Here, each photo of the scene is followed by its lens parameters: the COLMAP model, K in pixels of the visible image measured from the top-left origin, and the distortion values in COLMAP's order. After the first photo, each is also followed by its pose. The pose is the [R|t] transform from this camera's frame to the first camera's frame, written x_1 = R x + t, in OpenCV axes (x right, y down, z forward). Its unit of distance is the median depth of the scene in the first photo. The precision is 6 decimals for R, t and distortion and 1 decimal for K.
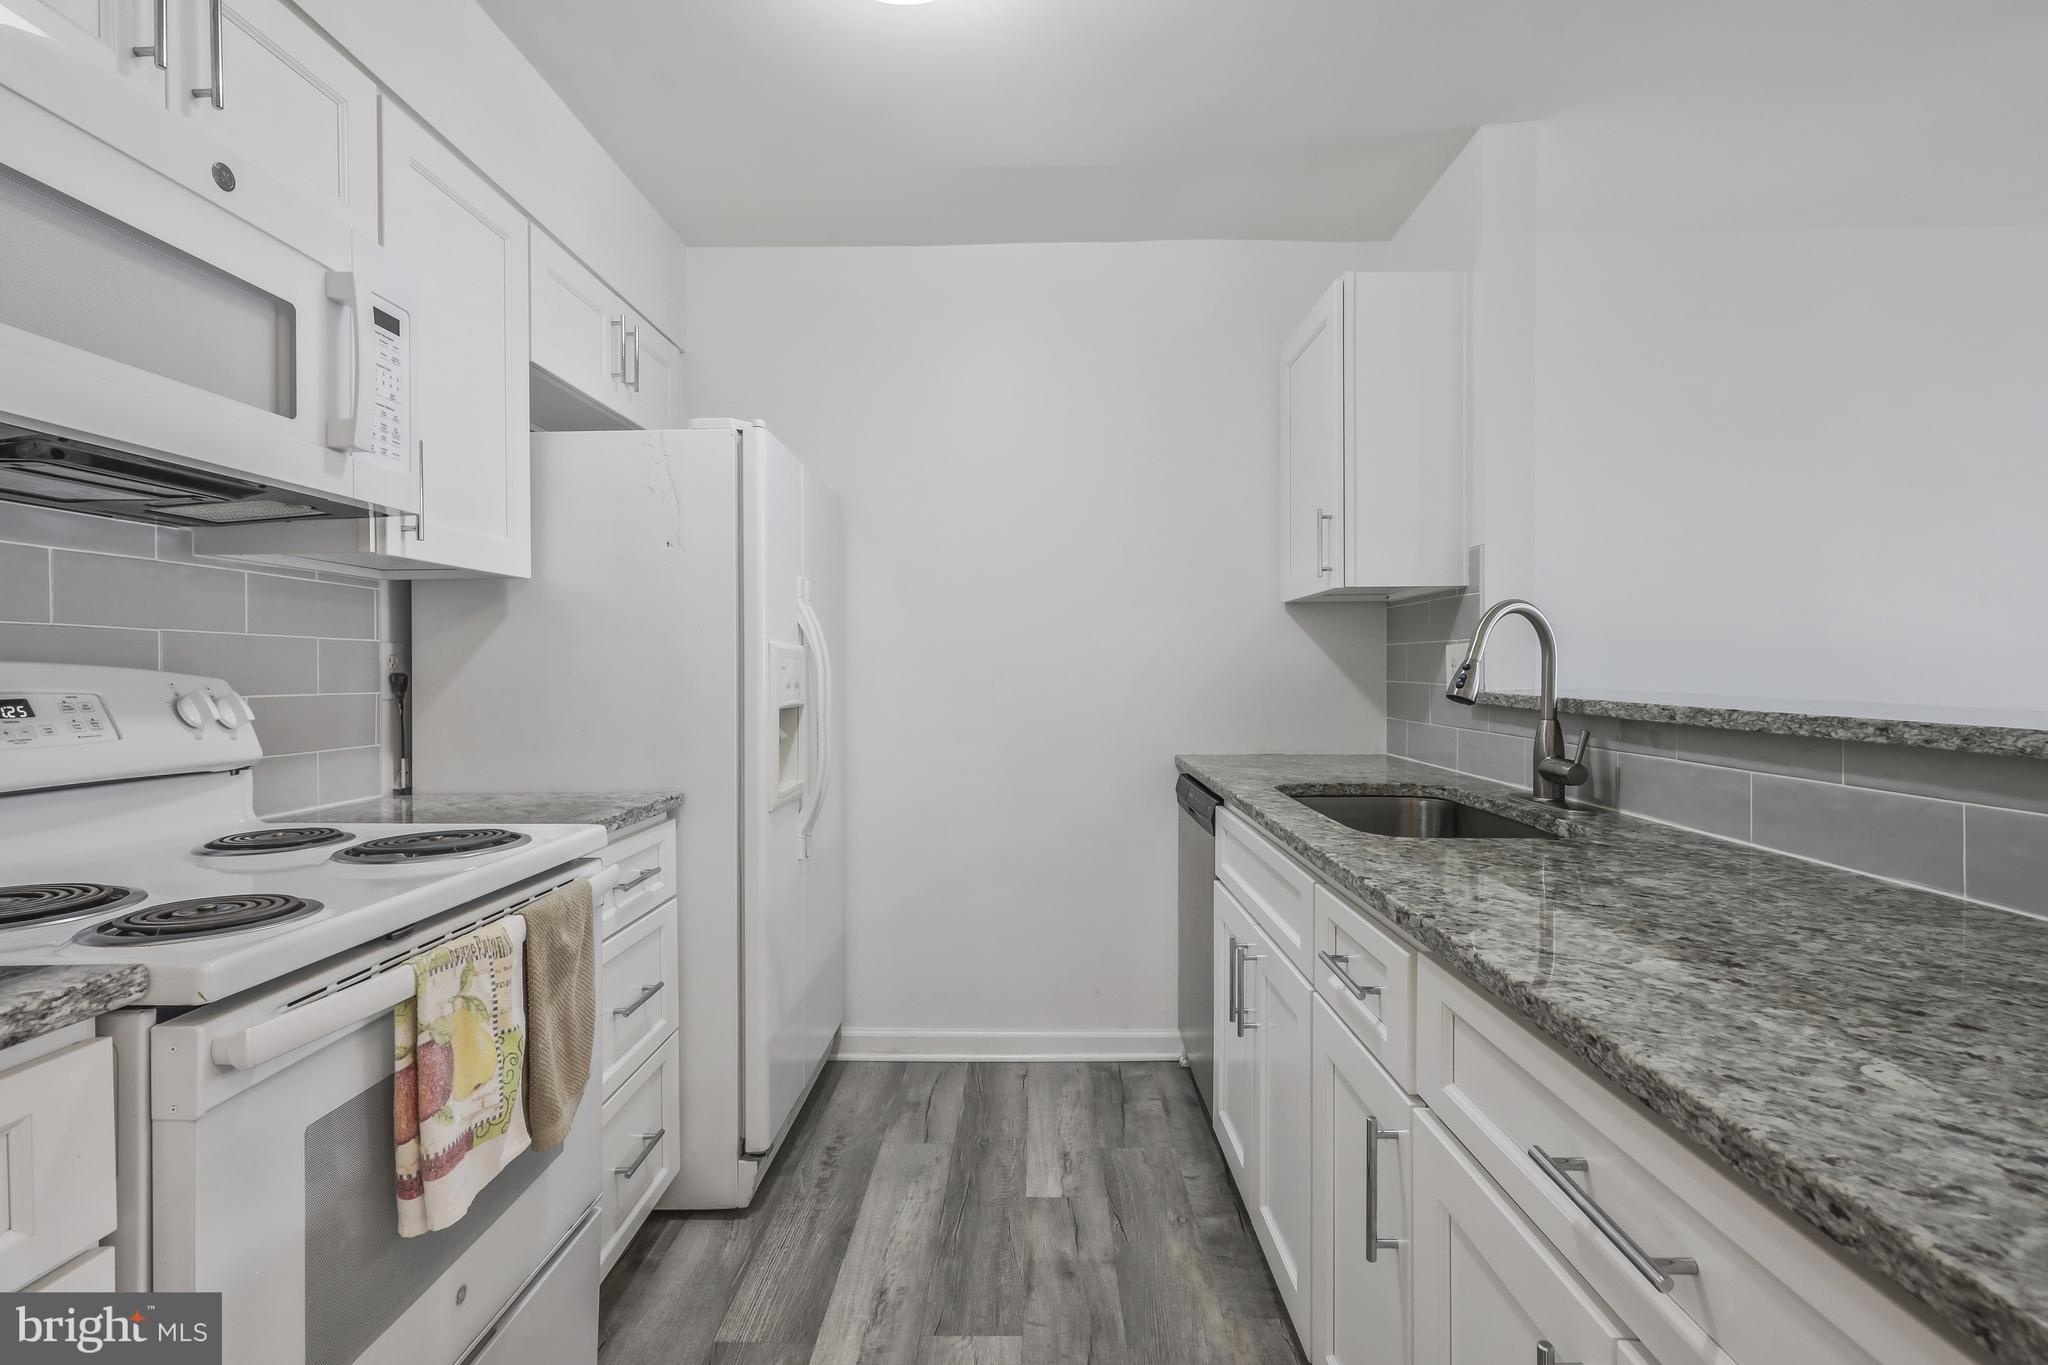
lens RADIAL K [[968.8, 0, 1024.0], [0, 968.8, 682.5], [0, 0, 1]] dist [0.000504, -0.000040]
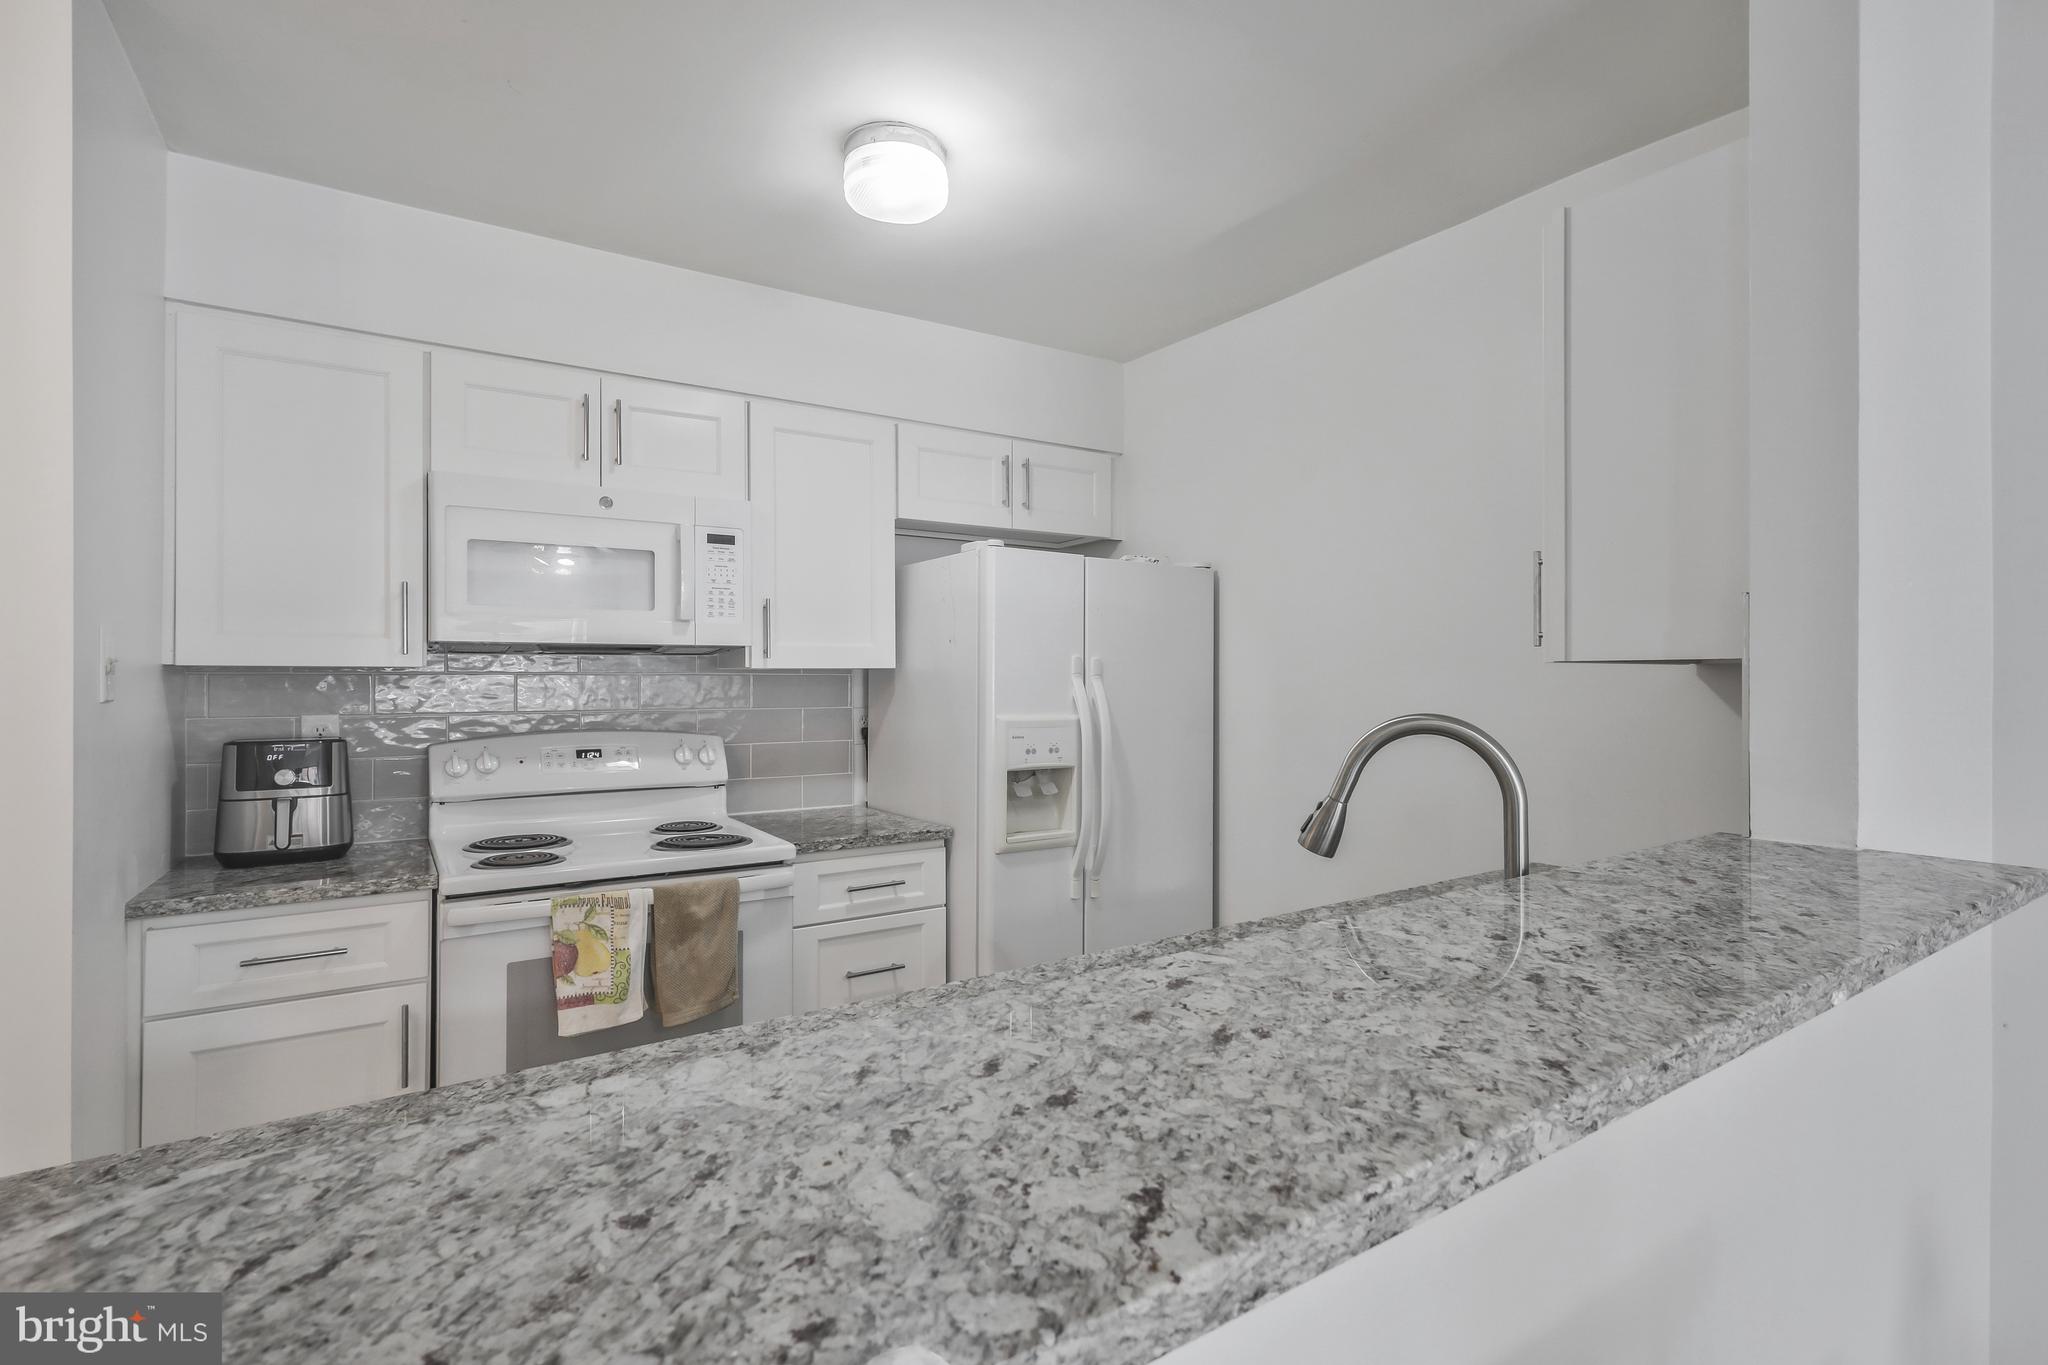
lens RADIAL K [[977.6, 0, 1025.9], [0, 977.6, 689.4], [0, 0, 1]] dist [0.000486, 0.000263]
pose [[0.562917, 0.016673, -0.826345, 1.274786], [-0.011048, 0.999859, 0.012648, -0.148776], [0.826440, 0.002009, 0.563022, 0.526261]]
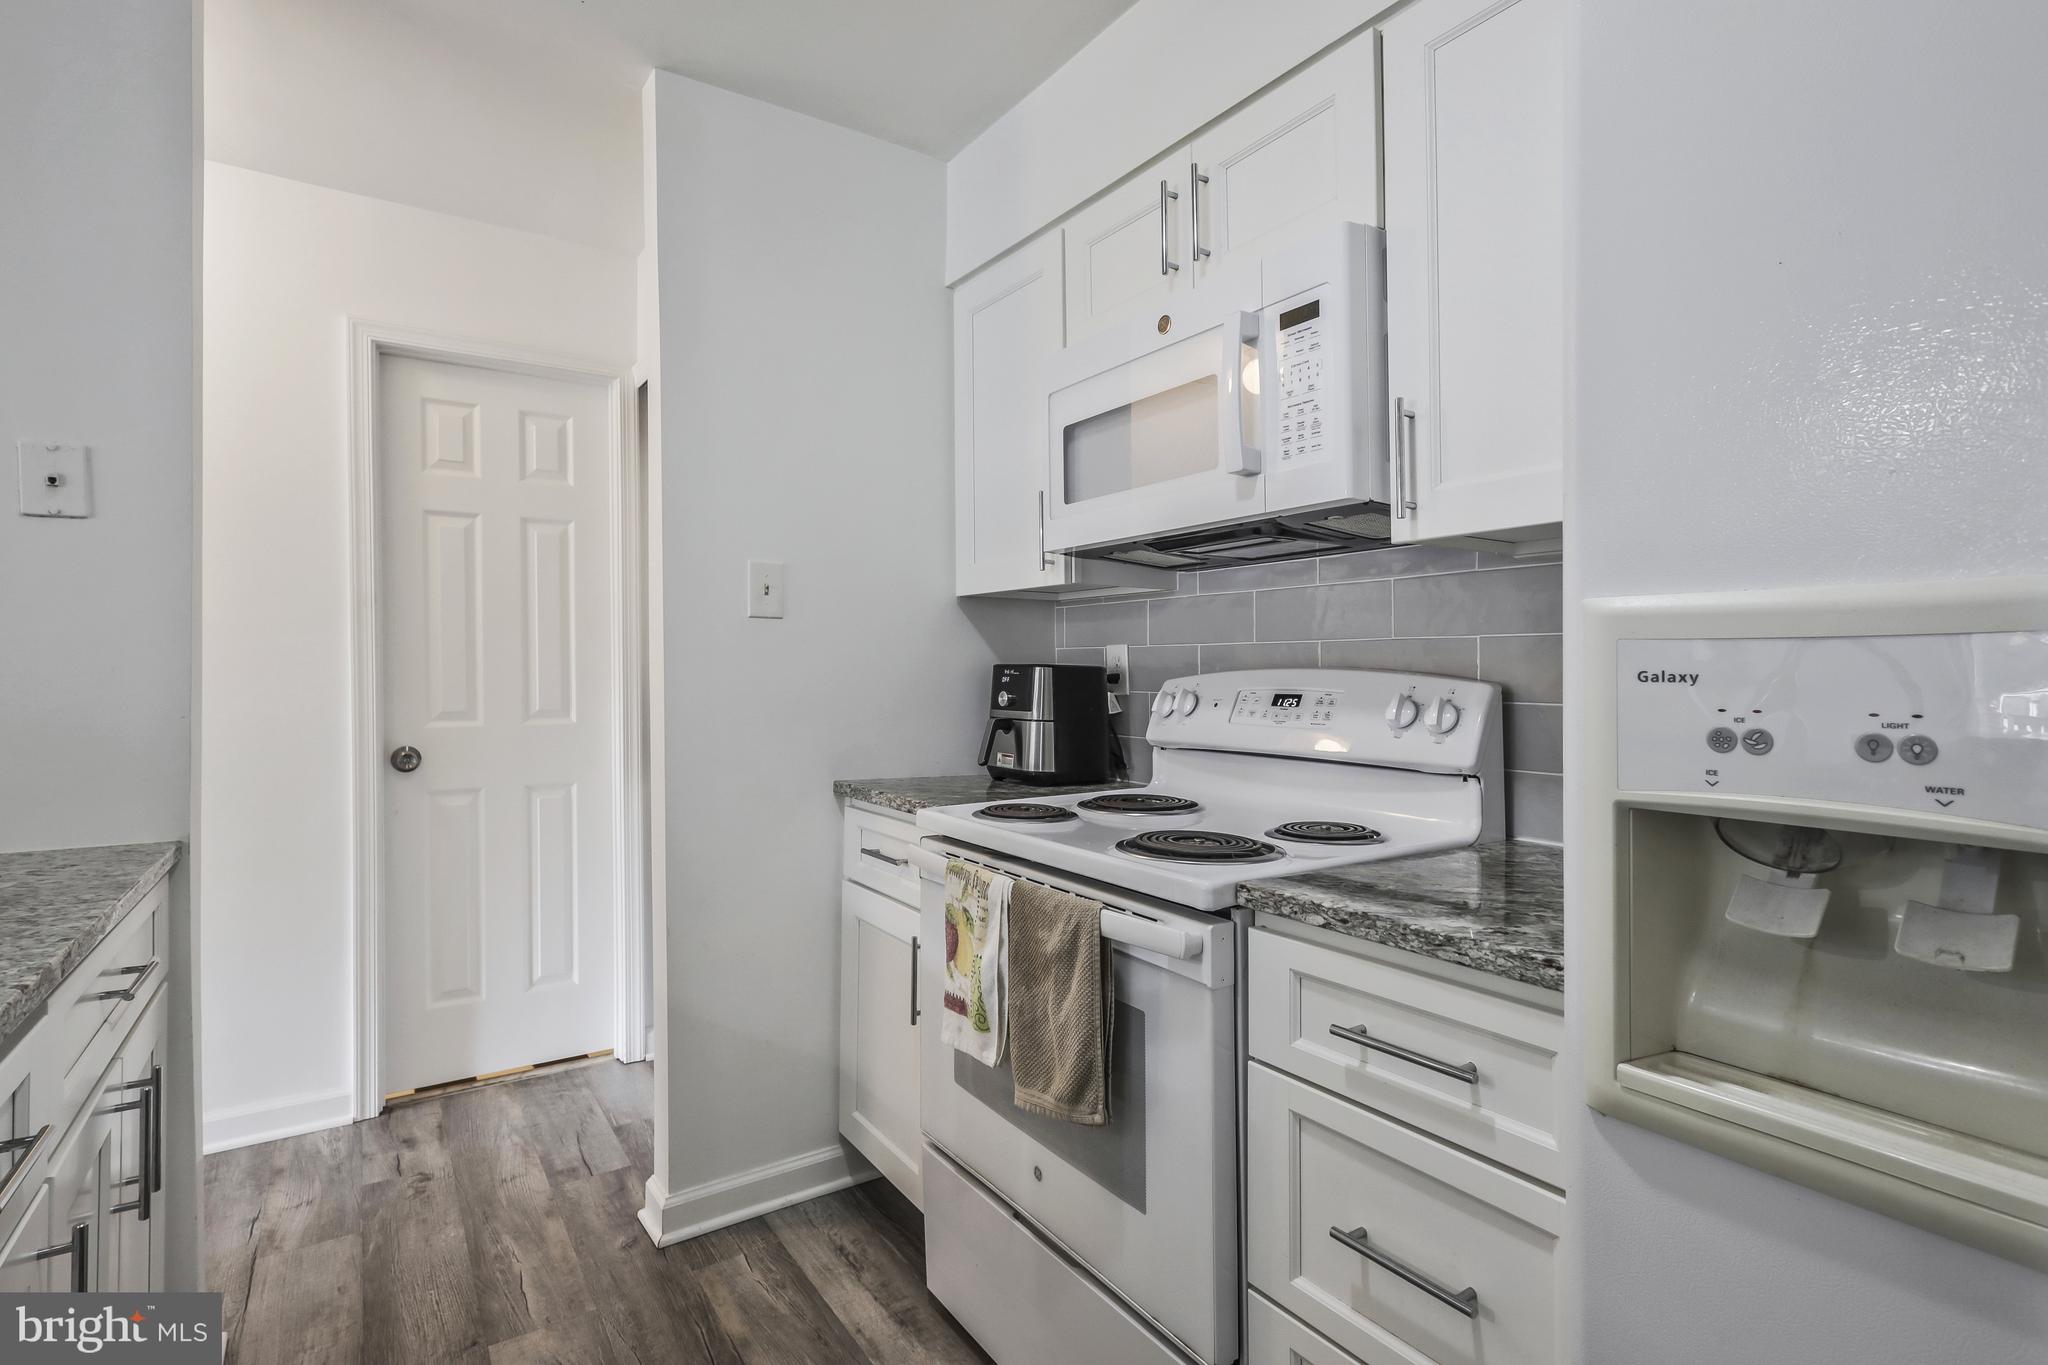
lens RADIAL K [[975.3, 0, 1021.8], [0, 975.3, 672.9], [0, 0, 1]] dist [0.013203, 0.000188]
pose [[-0.820328, 0.005621, -0.571866, 0.147731], [-0.002159, 0.999914, 0.012926, -0.031486], [0.571890, 0.011838, -0.820245, 1.878255]]
